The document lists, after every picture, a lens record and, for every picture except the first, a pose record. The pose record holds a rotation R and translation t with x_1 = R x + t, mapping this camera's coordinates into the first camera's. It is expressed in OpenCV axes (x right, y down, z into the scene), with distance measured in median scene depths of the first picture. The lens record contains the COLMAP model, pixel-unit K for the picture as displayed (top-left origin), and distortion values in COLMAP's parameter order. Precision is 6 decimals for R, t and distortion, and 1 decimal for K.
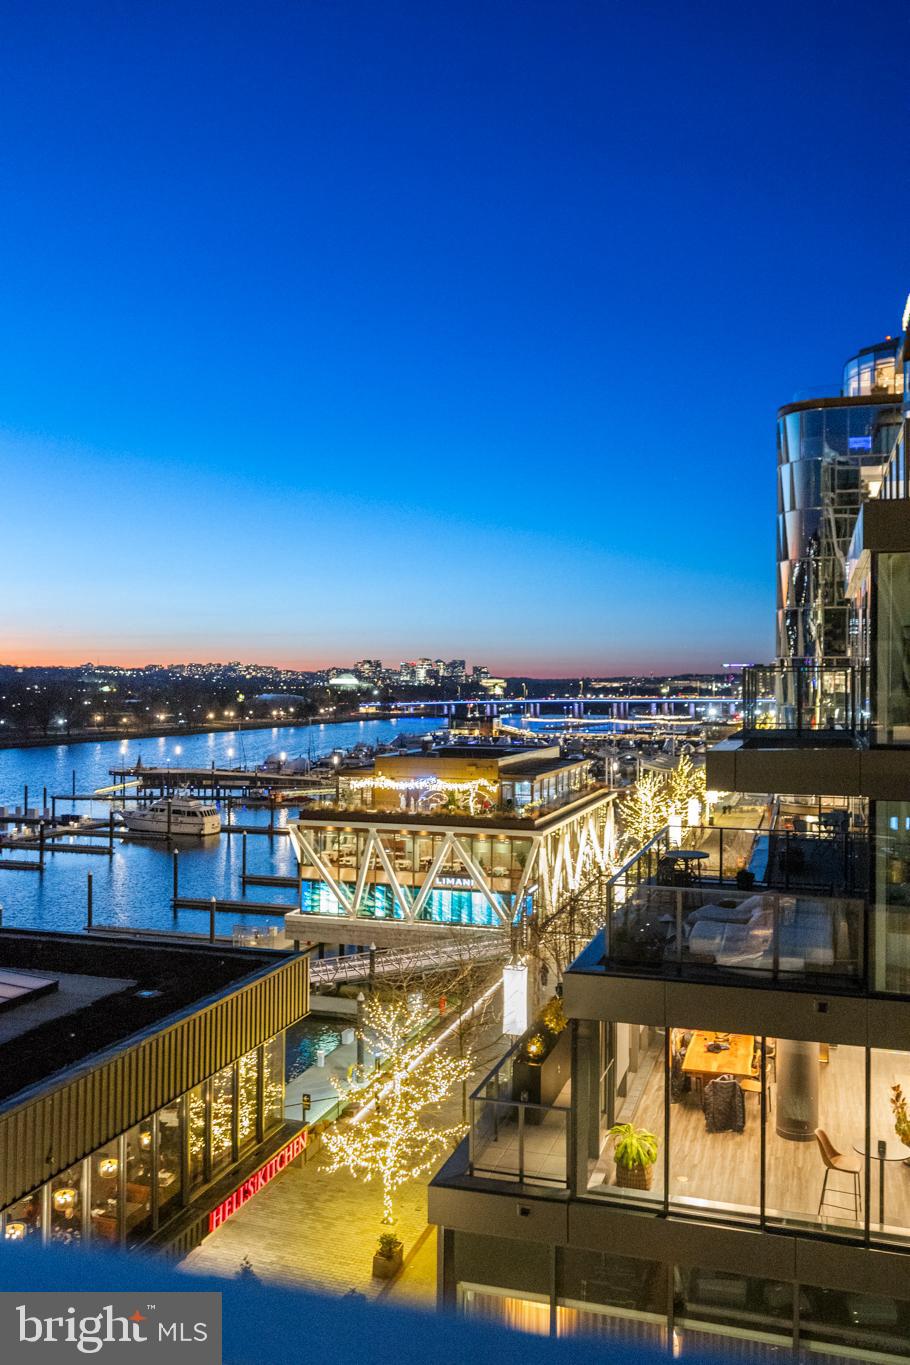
lens RADIAL K [[1184.0, 0, 456.9], [0, 1184.0, 628.9], [0, 0, 1]] dist [0.011198, -0.007803]
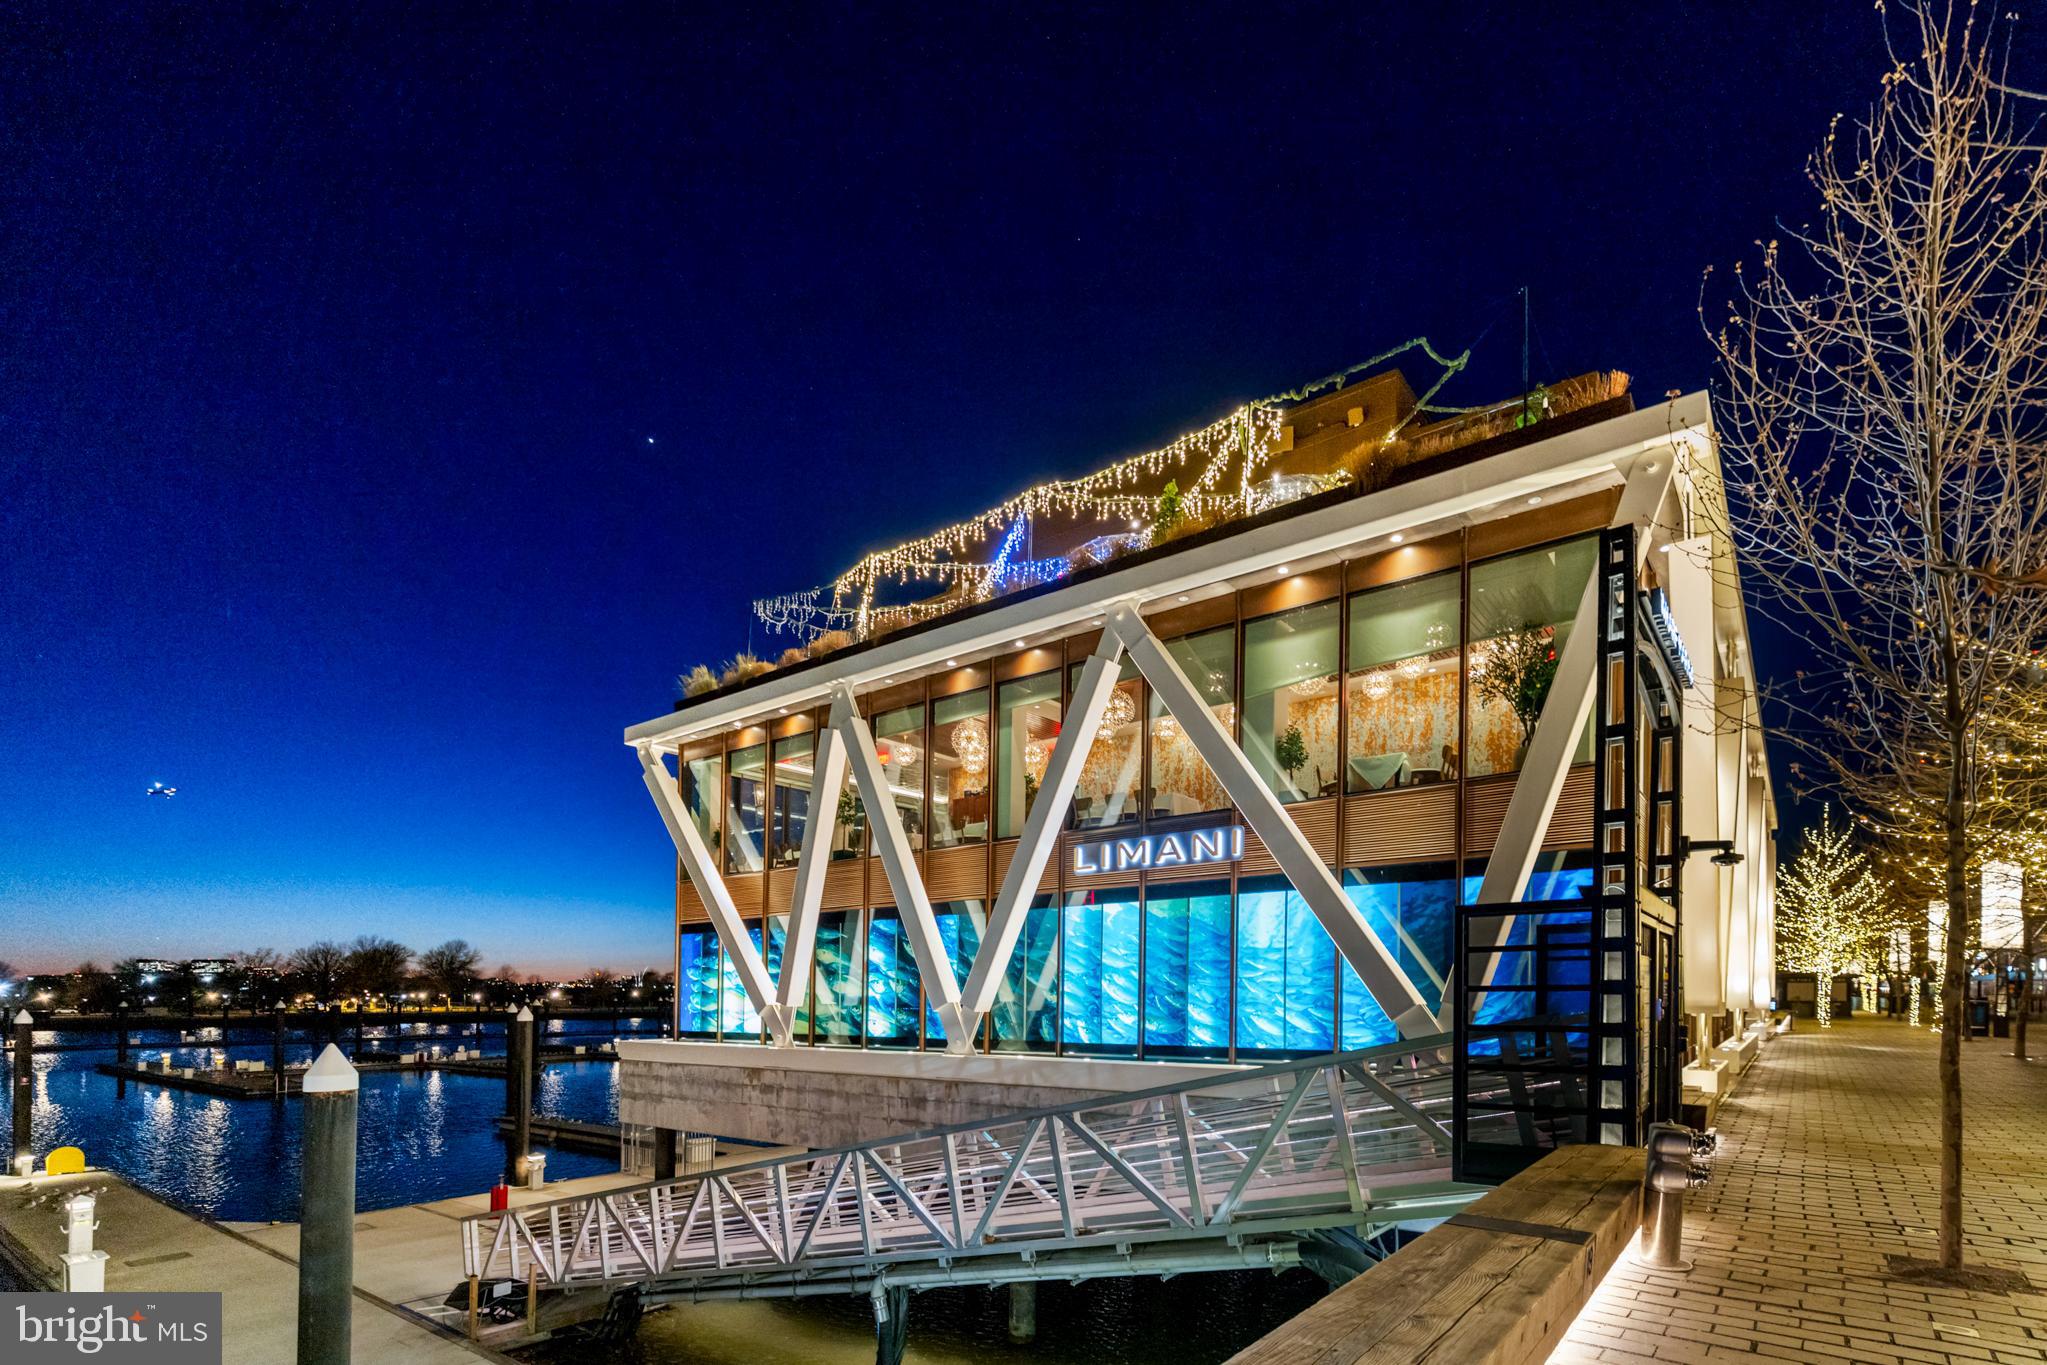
lens RADIAL K [[897.1, 0, 1035.6], [0, 897.1, 669.3], [0, 0, 1]] dist [0.003195, 0.000089]
pose [[0.997354, -0.019322, -0.070089, -0.011835], [0.003080, 0.974400, -0.224799, 0.214042], [0.072638, 0.223989, 0.971881, 0.806744]]
